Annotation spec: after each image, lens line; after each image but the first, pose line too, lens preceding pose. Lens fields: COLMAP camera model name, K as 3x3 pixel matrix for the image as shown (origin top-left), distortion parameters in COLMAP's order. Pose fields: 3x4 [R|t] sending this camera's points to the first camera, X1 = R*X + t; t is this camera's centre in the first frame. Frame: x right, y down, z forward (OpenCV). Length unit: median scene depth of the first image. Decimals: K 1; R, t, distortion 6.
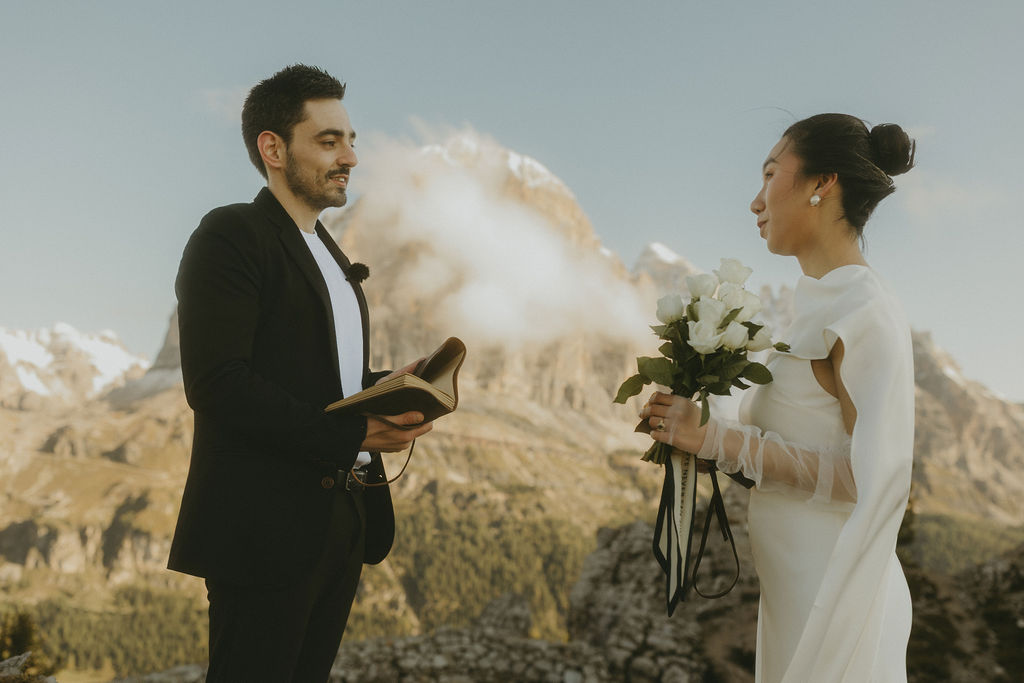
lens RADIAL K [[970.6, 0, 512.0], [0, 970.6, 341.5], [0, 0, 1]] dist [0.006434, -0.002064]
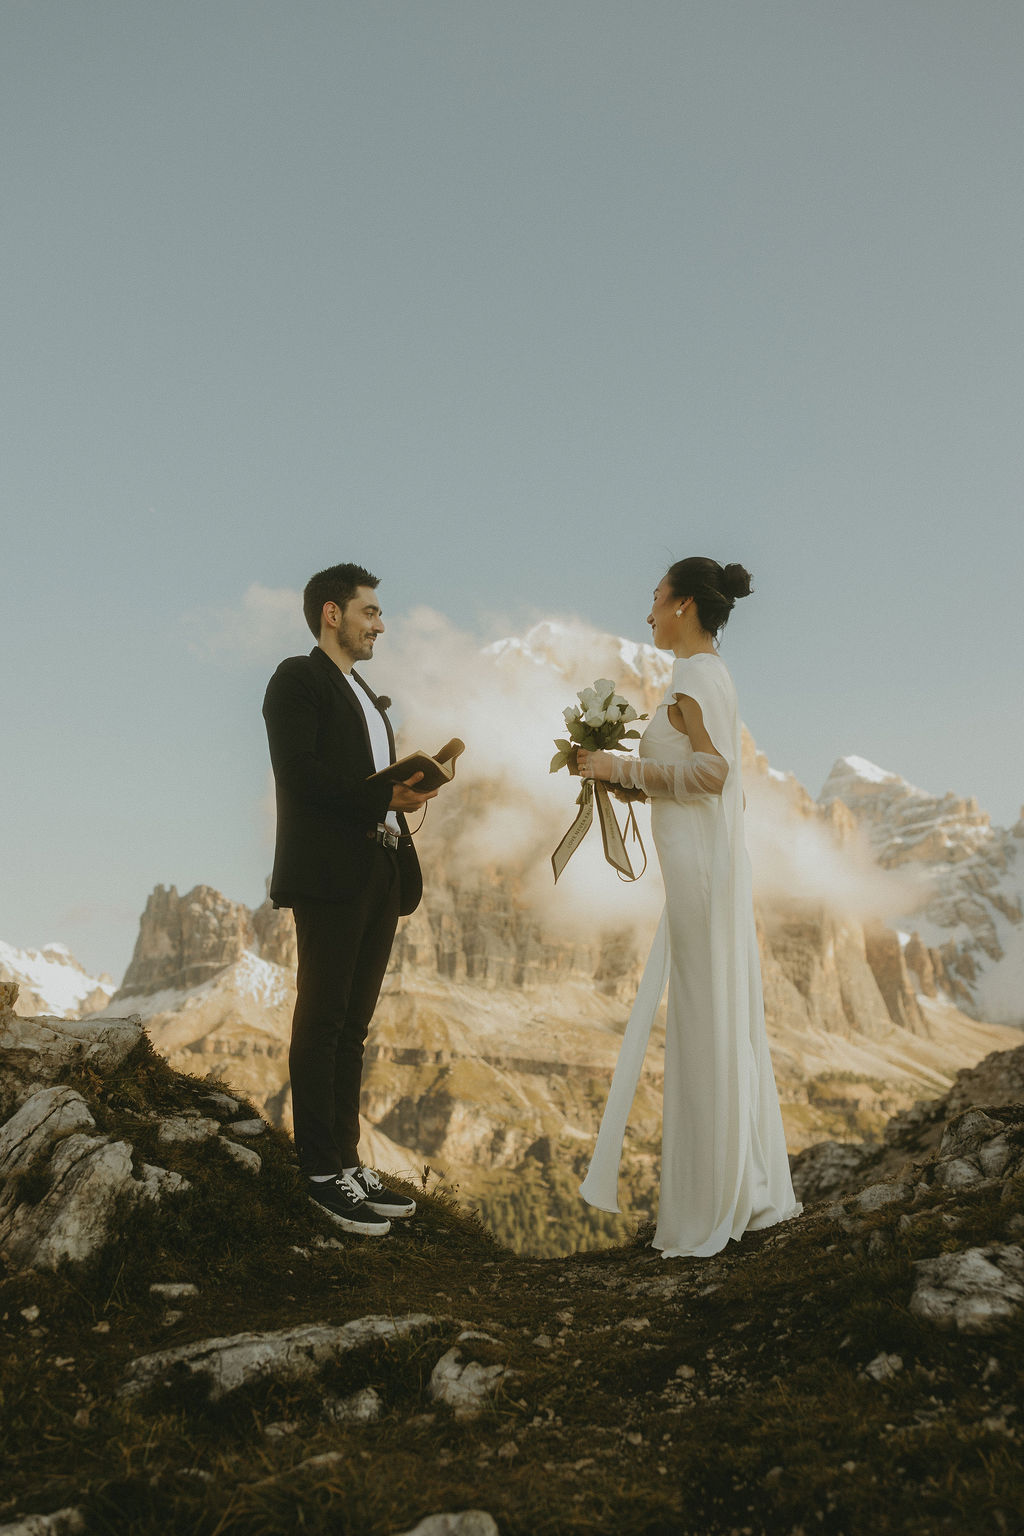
lens RADIAL K [[1455.8, 0, 518.5], [0, 1455.8, 767.3], [0, 0, 1]] dist [0.006434, -0.002064]
pose [[0.993858, -0.077101, -0.079386, 0.017497], [0.068141, 0.991595, -0.109981, 0.024369], [0.087198, 0.103896, 0.990758, -0.096679]]
